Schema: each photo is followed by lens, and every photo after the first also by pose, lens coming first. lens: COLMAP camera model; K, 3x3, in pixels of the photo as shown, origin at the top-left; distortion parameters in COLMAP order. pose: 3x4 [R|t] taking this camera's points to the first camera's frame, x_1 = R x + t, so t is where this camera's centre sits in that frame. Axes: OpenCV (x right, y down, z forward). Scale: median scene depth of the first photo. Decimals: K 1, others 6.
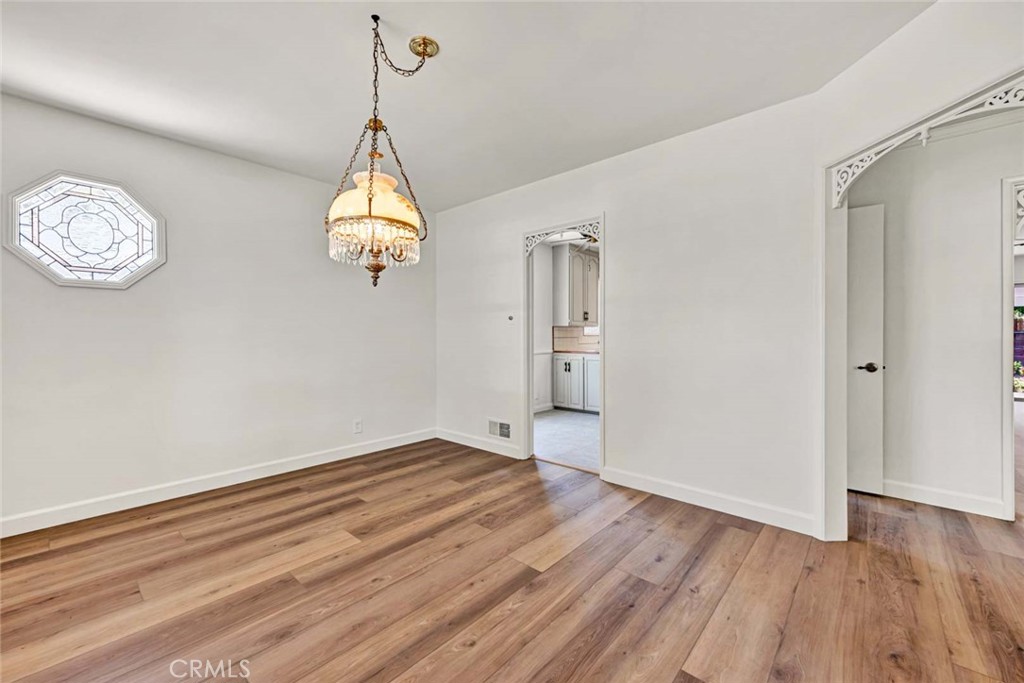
lens RADIAL K [[424.8, 0, 513.5], [0, 424.8, 338.9], [0, 0, 1]] dist [0.009797, 0.000492]
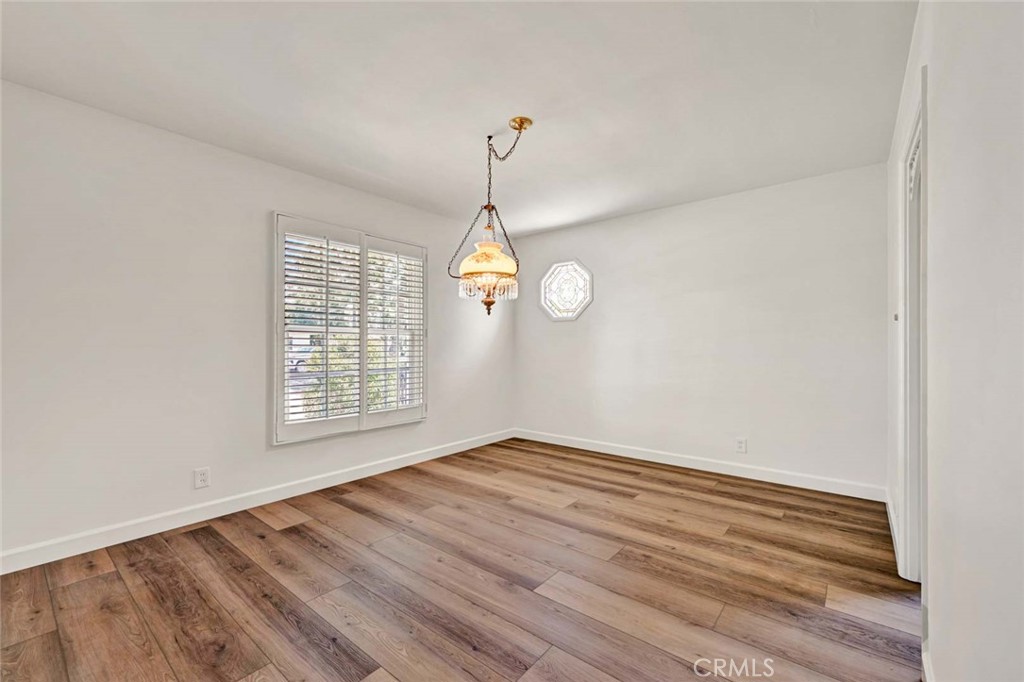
lens RADIAL K [[424.8, 0, 516.3], [0, 424.8, 343.9], [0, 0, 1]] dist [0.009797, 0.000492]
pose [[0.029864, -0.004549, -0.999544, 0.787229], [-0.005224, 0.999975, -0.004707, -0.010440], [0.999540, 0.005362, 0.029839, 0.700783]]
